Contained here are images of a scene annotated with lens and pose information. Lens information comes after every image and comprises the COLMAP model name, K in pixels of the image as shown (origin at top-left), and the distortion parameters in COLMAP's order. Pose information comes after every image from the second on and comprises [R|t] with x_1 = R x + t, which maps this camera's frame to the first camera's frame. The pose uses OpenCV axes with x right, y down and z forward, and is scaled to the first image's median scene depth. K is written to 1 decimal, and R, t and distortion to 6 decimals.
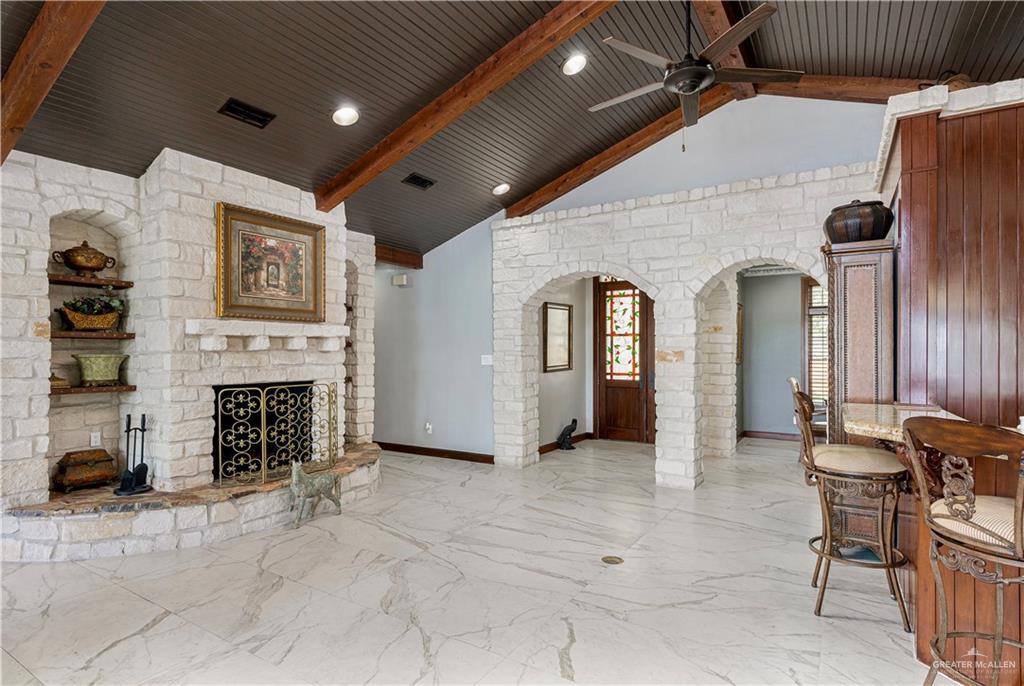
lens RADIAL K [[534.1, 0, 517.8], [0, 534.1, 348.4], [0, 0, 1]] dist [-0.006312, -0.001172]
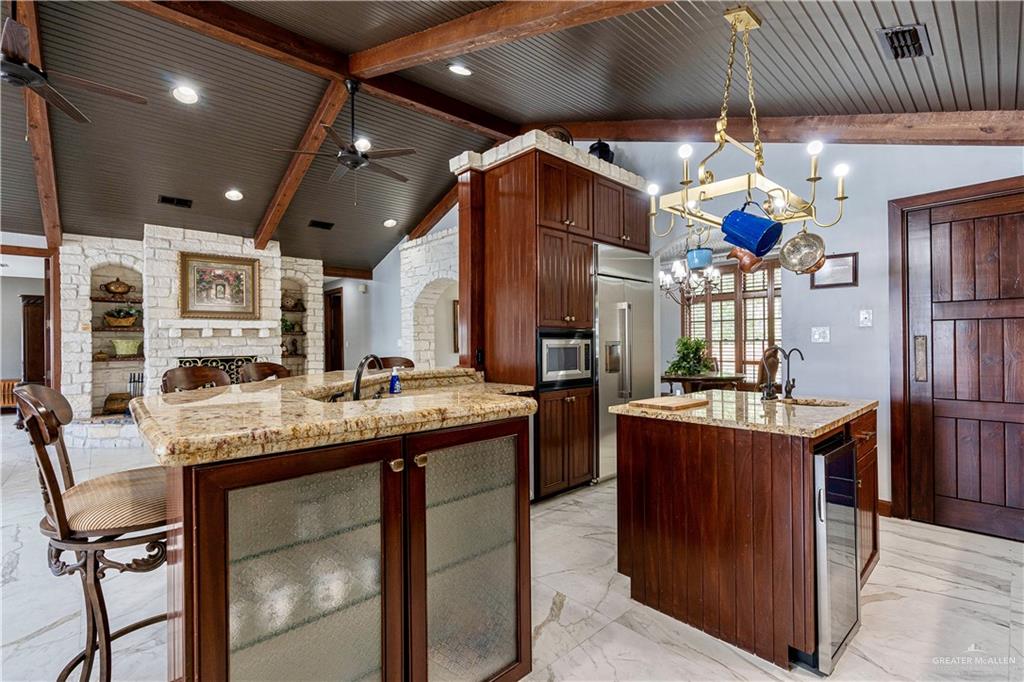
lens RADIAL K [[465.5, 0, 509.0], [0, 465.5, 338.4], [0, 0, 1]] dist [0.000533, -0.000098]
pose [[0.960707, -0.009243, -0.277411, 0.868569], [0.010781, 0.999934, 0.004018, 0.012792], [0.277355, -0.006851, 0.960743, -0.153877]]
